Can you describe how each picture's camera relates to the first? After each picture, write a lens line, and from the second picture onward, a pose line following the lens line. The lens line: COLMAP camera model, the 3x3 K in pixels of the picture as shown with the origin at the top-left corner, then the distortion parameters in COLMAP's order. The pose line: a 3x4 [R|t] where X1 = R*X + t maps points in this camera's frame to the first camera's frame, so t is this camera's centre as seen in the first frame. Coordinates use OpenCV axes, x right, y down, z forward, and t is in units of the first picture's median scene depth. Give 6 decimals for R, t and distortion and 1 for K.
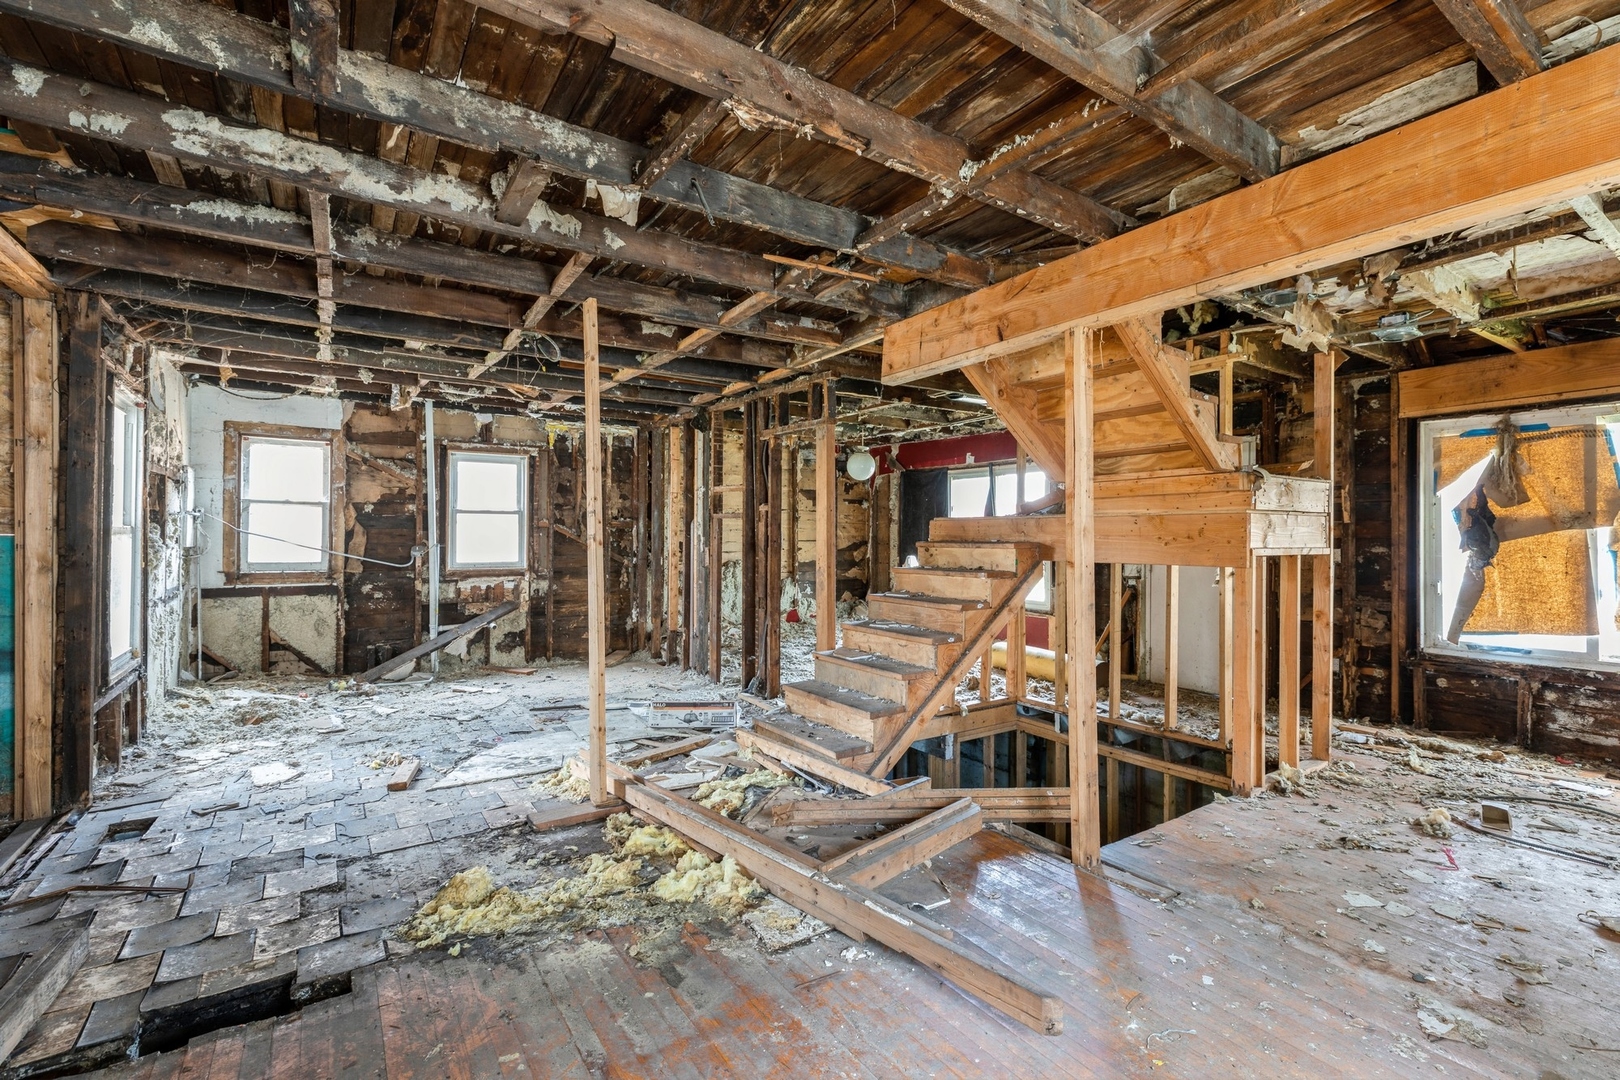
lens RADIAL K [[728.4, 0, 801.5], [0, 728.4, 537.0], [0, 0, 1]] dist [0.004155, 0.001140]
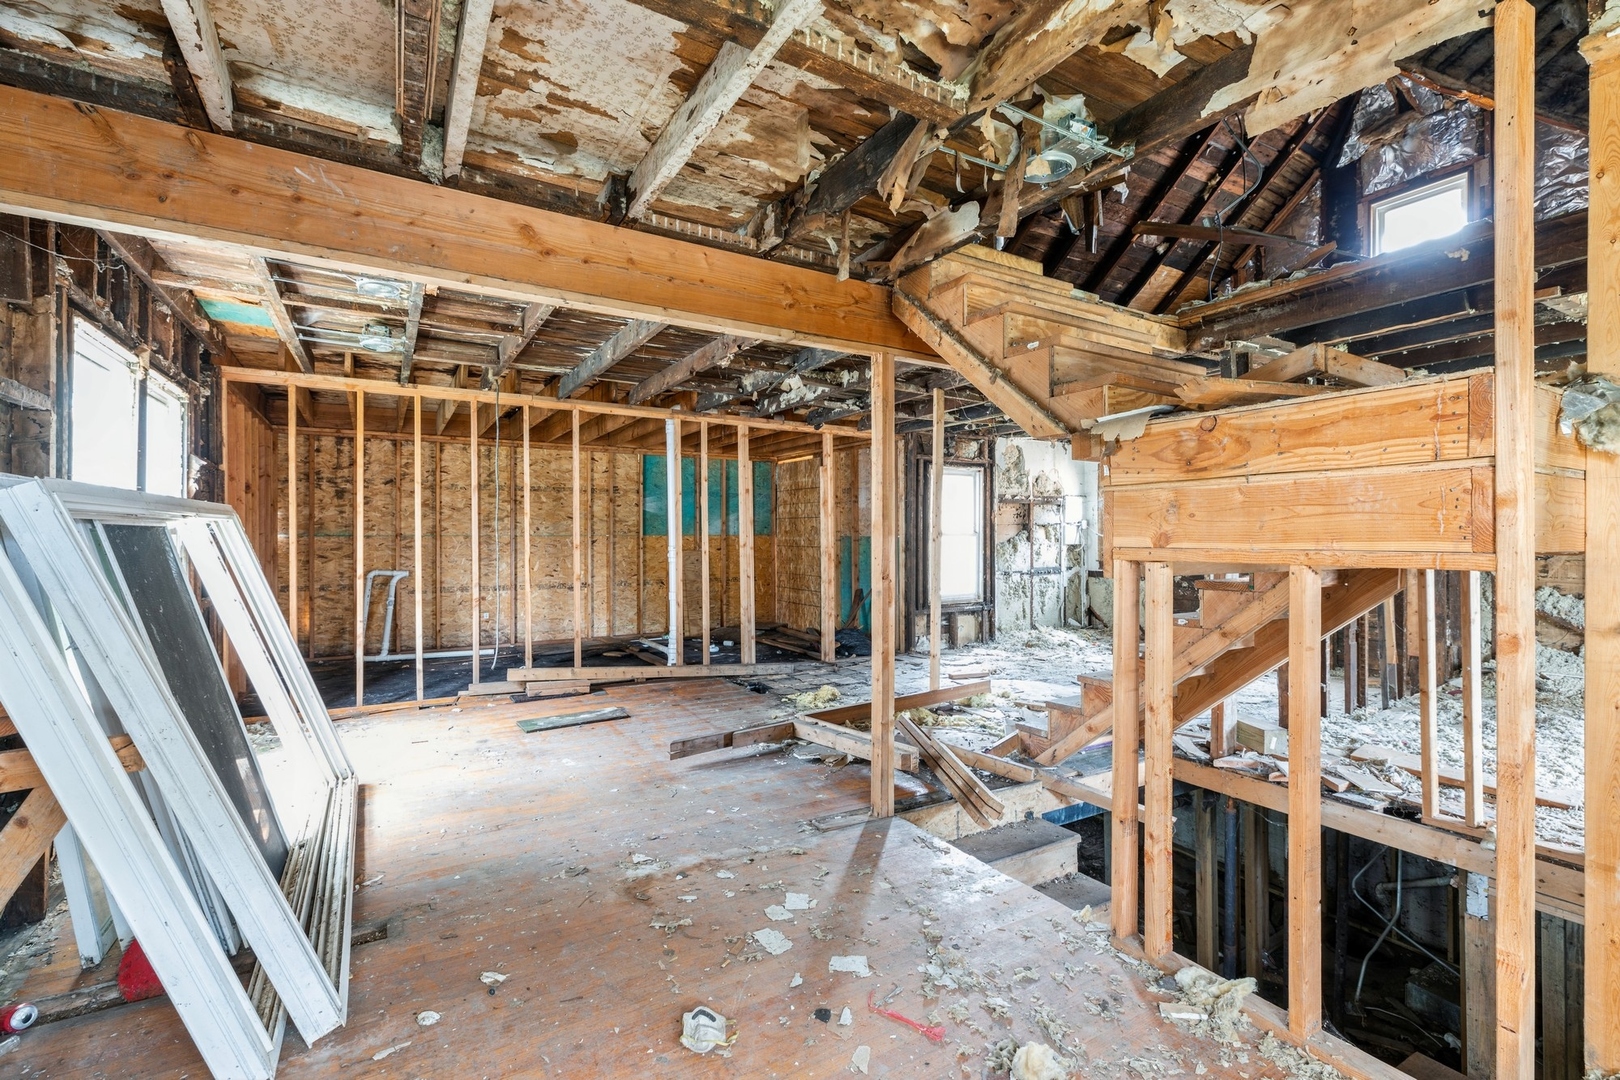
lens RADIAL K [[728.4, 0, 818.6], [0, 728.4, 538.4], [0, 0, 1]] dist [0.004155, 0.001140]
pose [[-0.057909, -0.003417, -0.998316, 0.739066], [-0.001009, 0.999994, -0.003364, 0.005643], [0.998321, 0.000813, -0.057912, 0.459687]]
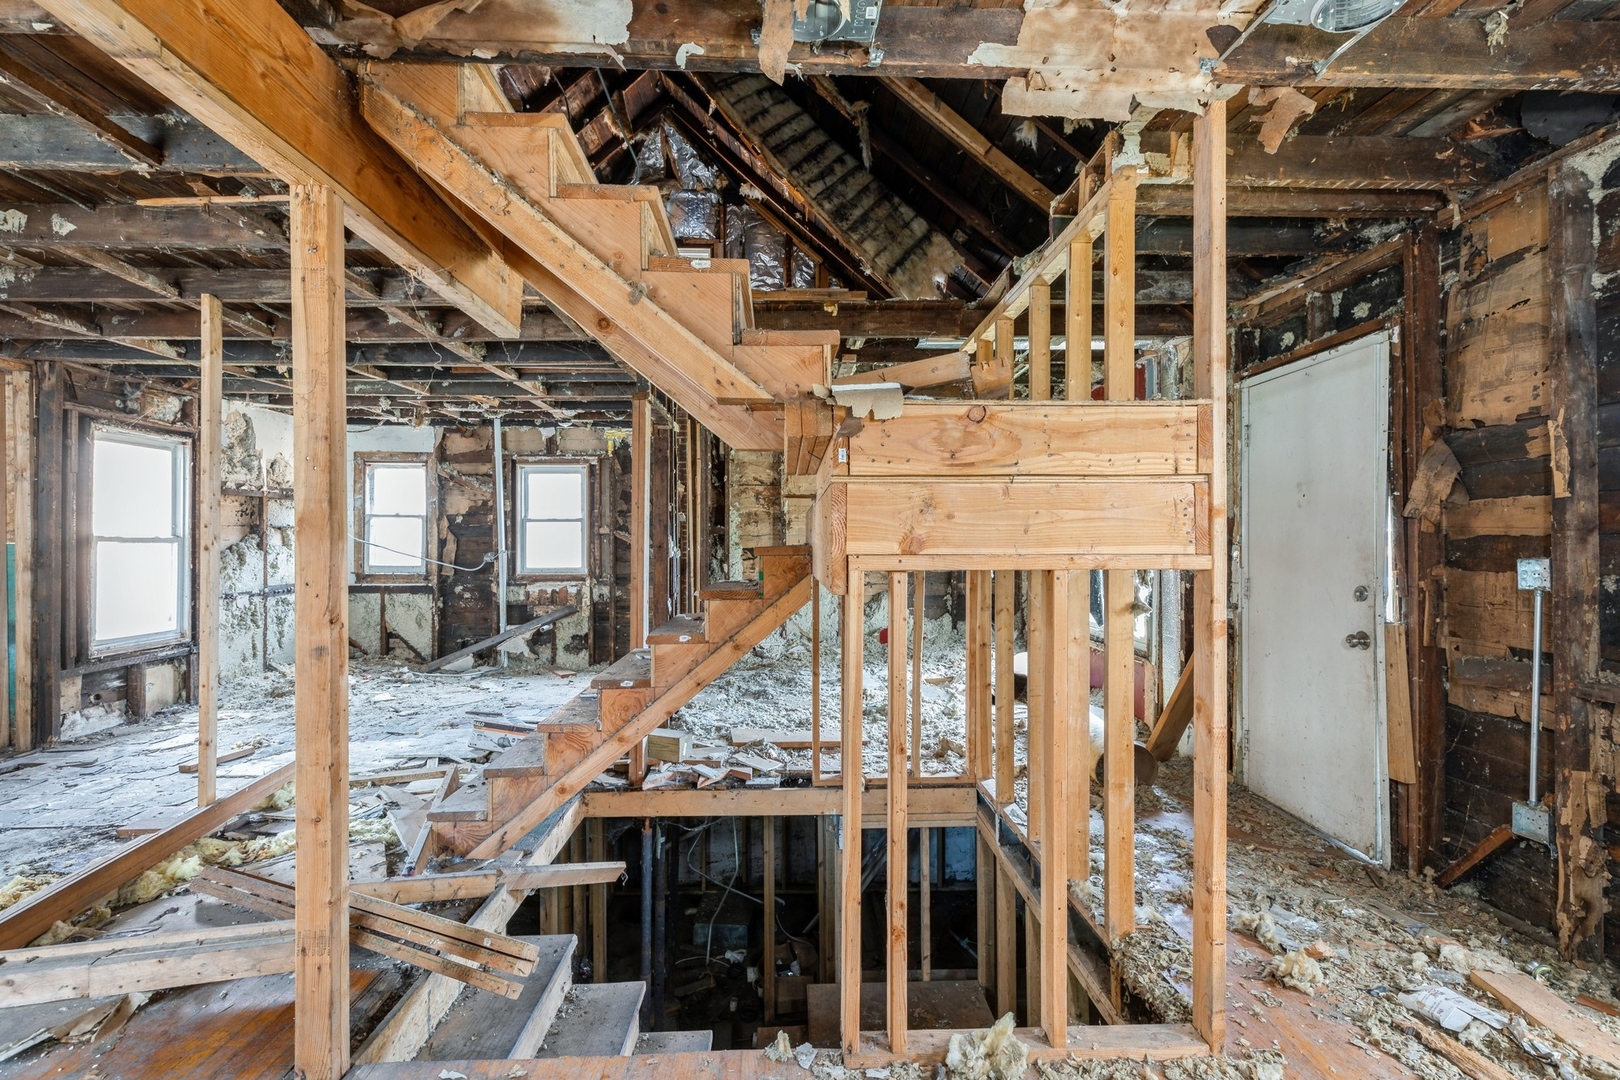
lens RADIAL K [[728.4, 0, 811.0], [0, 728.4, 543.7], [0, 0, 1]] dist [0.004155, 0.001140]
pose [[0.846701, -0.006190, -0.532033, 0.490165], [0.005904, 0.999980, -0.002238, 0.004898], [0.532036, -0.001246, 0.846721, 0.329625]]
